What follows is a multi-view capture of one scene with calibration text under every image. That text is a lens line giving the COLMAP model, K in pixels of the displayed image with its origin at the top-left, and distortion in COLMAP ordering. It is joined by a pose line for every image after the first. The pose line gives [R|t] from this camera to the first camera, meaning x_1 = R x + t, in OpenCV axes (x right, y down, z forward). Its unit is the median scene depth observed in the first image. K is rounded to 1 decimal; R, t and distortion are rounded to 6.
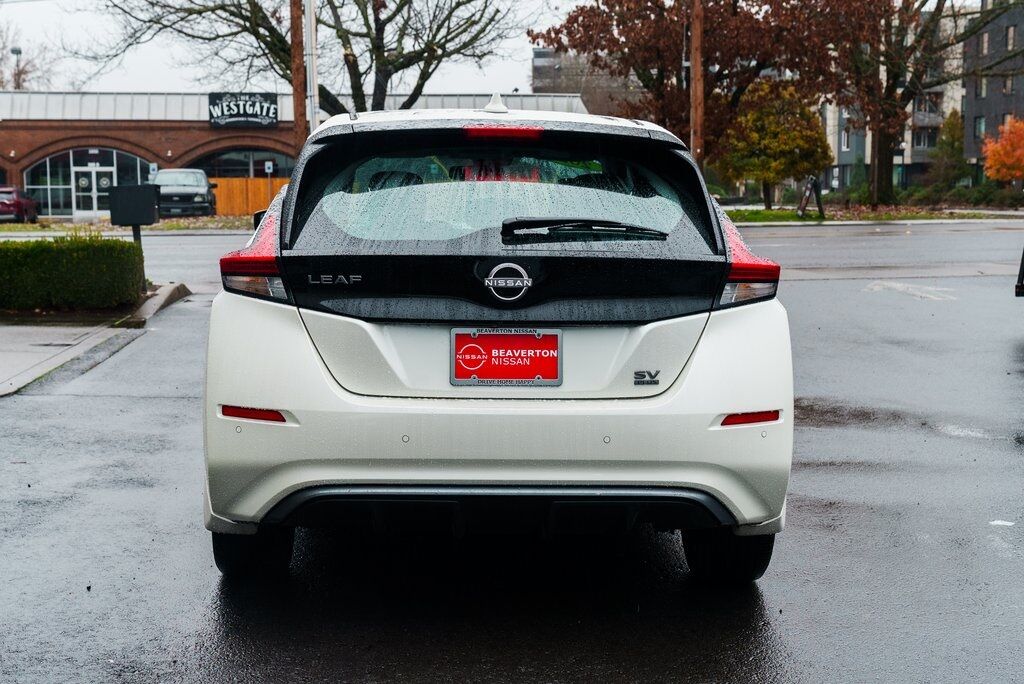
lens RADIAL K [[1462.7, 0, 512.0], [0, 1462.7, 342.0], [0, 0, 1]] dist [0.027463, 0.051090]
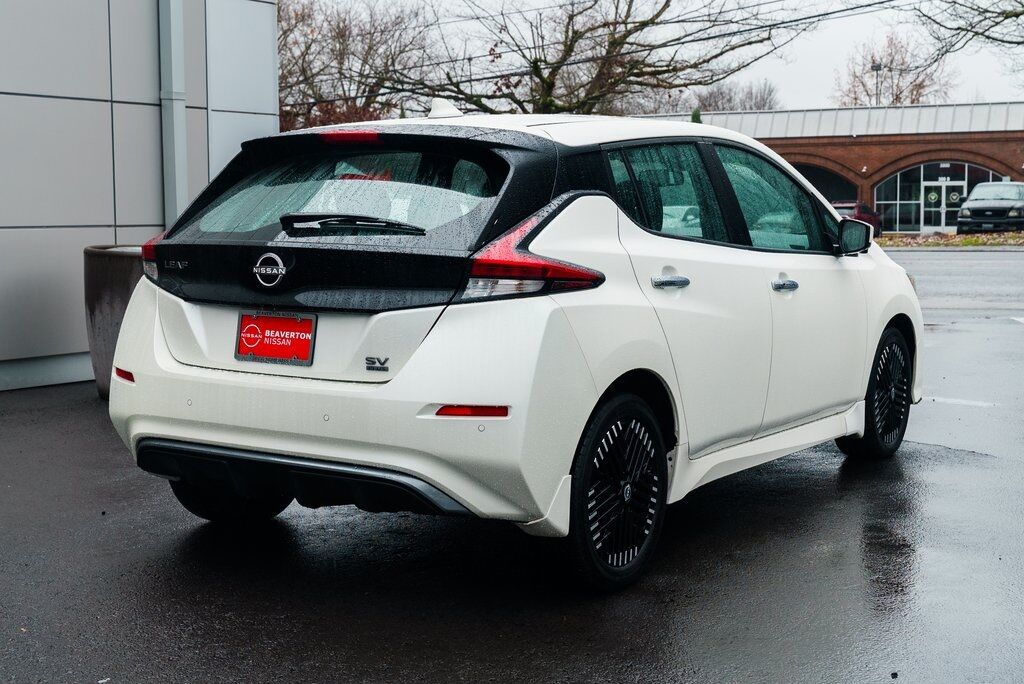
lens RADIAL K [[1535.4, 0, 511.4], [0, 1535.4, 304.3], [0, 0, 1]] dist [0.021681, 0.036496]
pose [[0.814385, 0.037198, -0.579131, 0.804455], [-0.060356, 0.997961, -0.020774, -0.001476], [0.577177, 0.051872, 0.814970, 0.147021]]
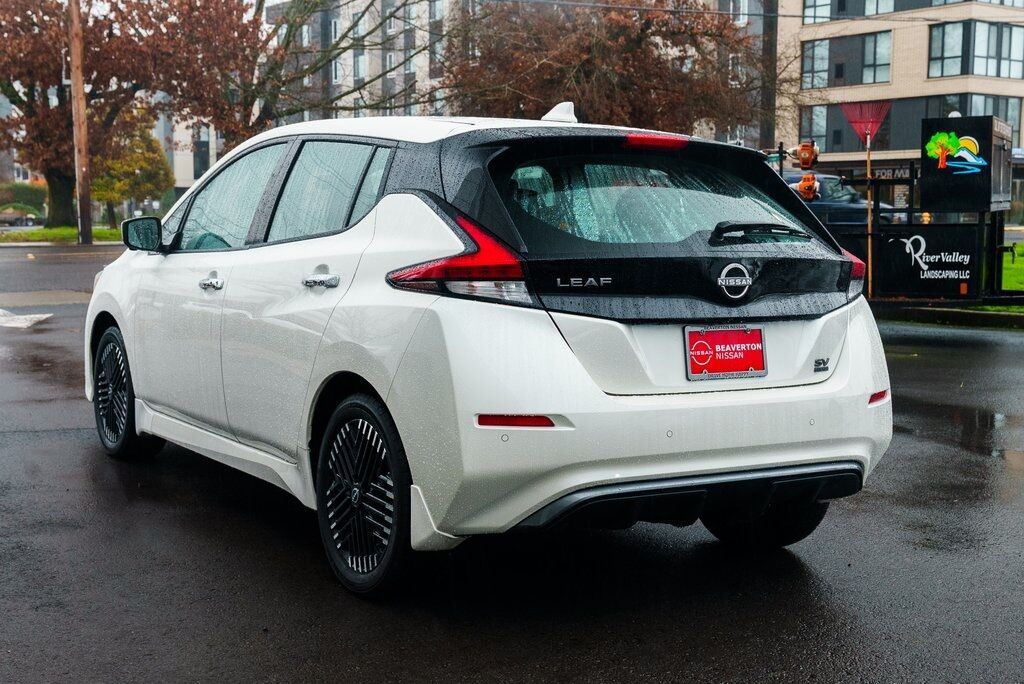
lens RADIAL K [[1405.0, 0, 512.0], [0, 1405.0, 342.0], [0, 0, 1]] dist [0.015913, 0.006473]
pose [[0.871376, -0.039864, 0.488994, -0.630139], [0.045476, 0.998965, 0.000402, -0.004206], [-0.488504, 0.021887, 0.872287, 0.178320]]
